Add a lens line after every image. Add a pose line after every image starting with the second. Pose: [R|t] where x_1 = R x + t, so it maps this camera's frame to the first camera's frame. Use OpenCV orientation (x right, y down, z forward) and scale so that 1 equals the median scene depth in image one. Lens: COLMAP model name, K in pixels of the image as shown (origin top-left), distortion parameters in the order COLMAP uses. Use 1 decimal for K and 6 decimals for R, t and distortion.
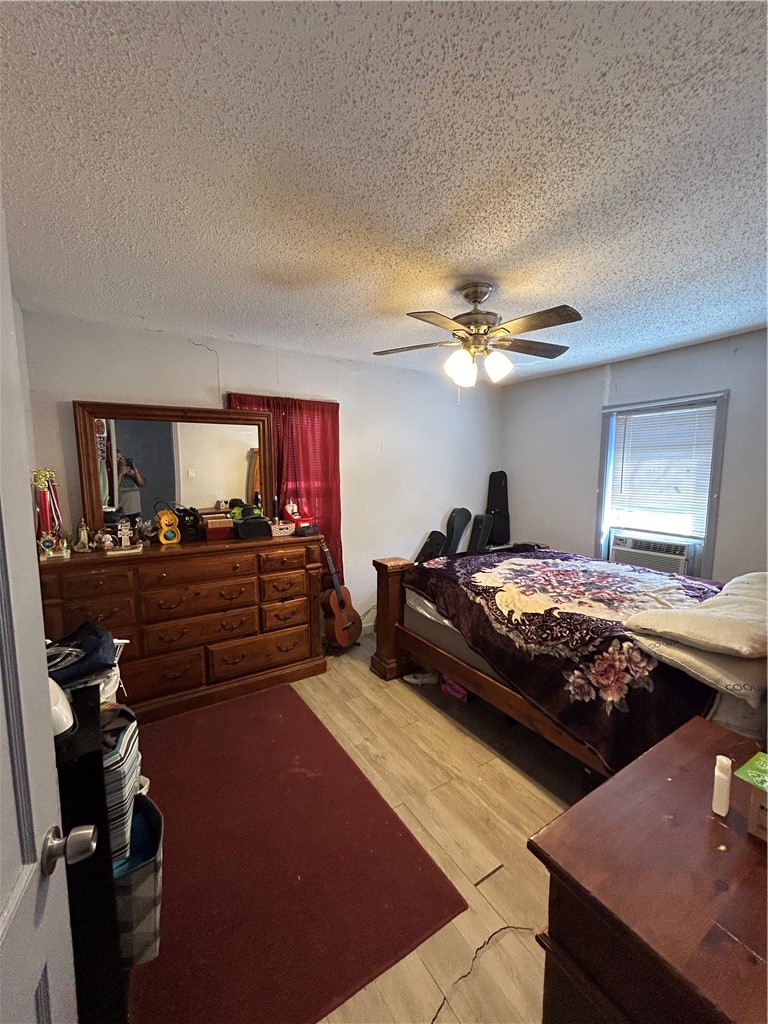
lens RADIAL K [[409.2, 0, 384.0], [0, 409.2, 512.0], [0, 0, 1]] dist [-0.003772, 0.000797]
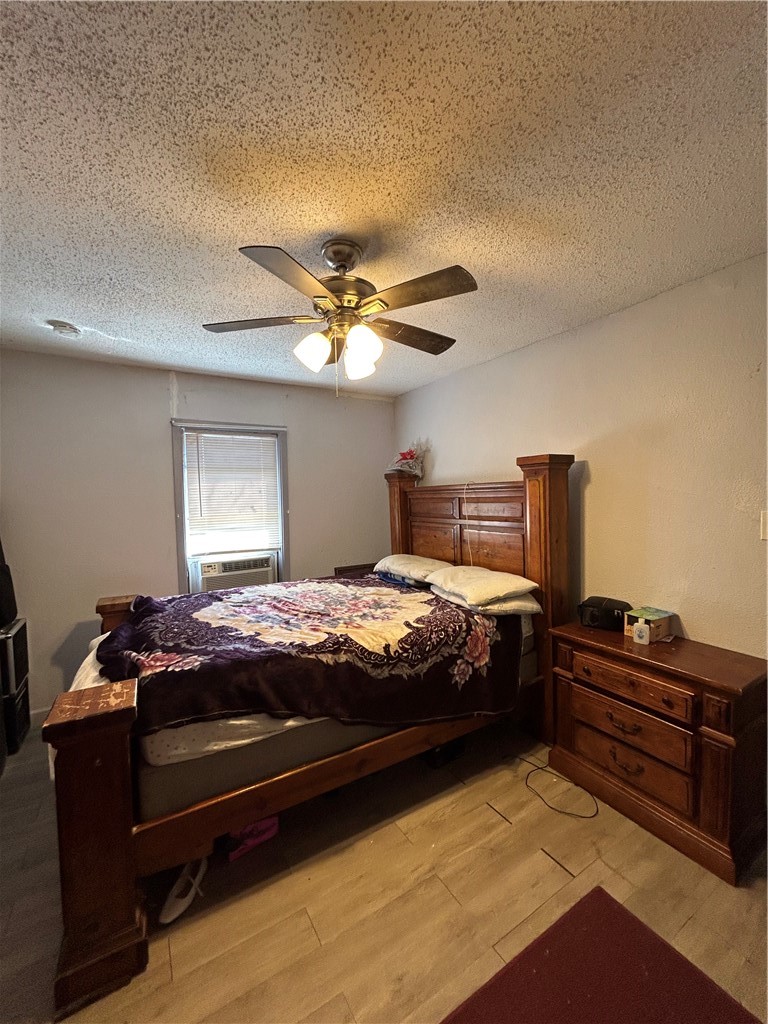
lens RADIAL K [[409.2, 0, 384.0], [0, 409.2, 512.0], [0, 0, 1]] dist [-0.003772, 0.000797]
pose [[0.021912, -0.050080, 0.998505, -0.505937], [0.115447, 0.992190, 0.047230, -0.079416], [-0.993072, 0.114240, 0.027522, 0.862802]]
